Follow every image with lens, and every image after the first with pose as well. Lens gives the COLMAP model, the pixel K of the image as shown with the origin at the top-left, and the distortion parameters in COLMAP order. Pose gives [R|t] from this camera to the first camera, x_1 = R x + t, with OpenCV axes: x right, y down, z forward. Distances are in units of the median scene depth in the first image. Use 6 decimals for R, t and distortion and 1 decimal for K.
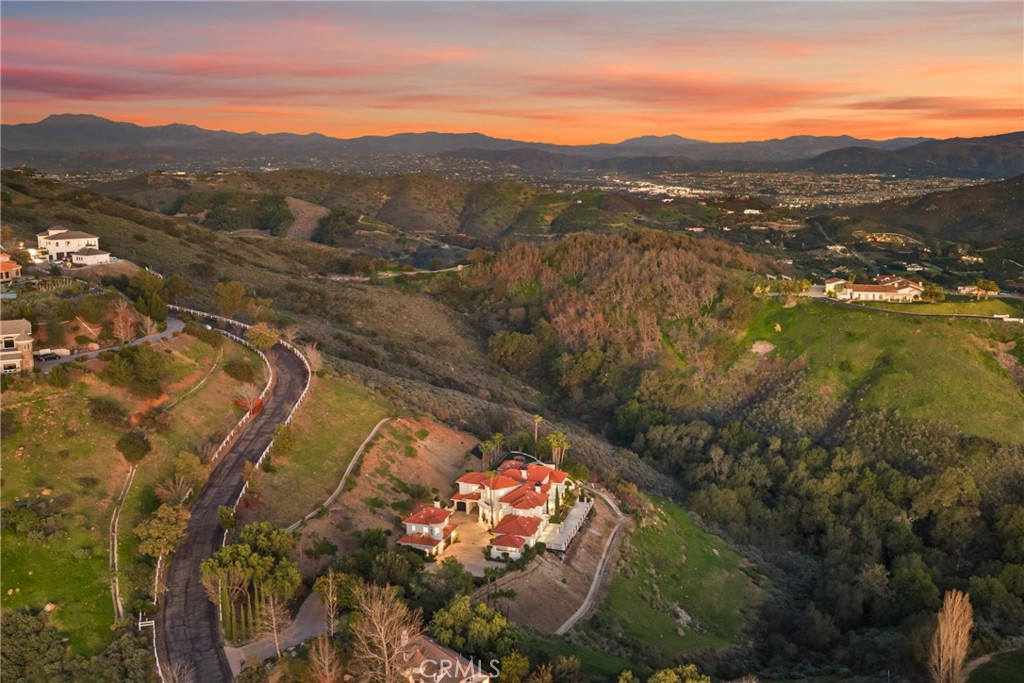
lens RADIAL K [[1101.6, 0, 510.1], [0, 1101.6, 340.0], [0, 0, 1]] dist [0.017114, 0.000000]
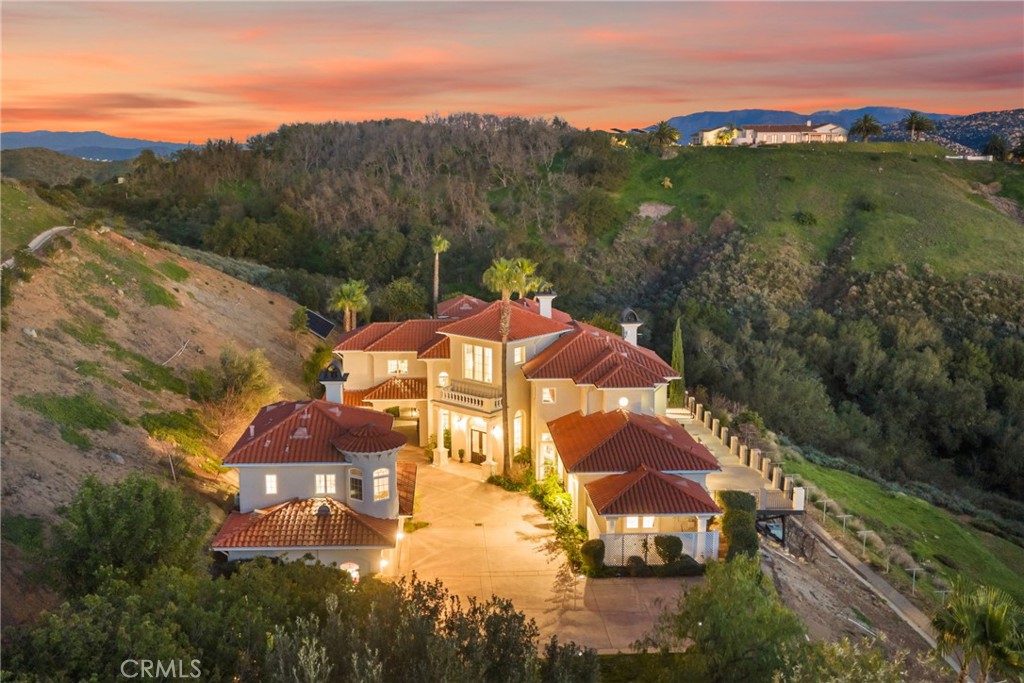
lens RADIAL K [[1101.6, 0, 515.7], [0, 1101.6, 340.6], [0, 0, 1]] dist [0.017114, 0.000000]
pose [[0.945932, -0.059494, 0.318863, -0.065481], [0.061946, 0.998076, 0.002455, 0.083313], [-0.318395, 0.017430, 0.947798, 0.442678]]
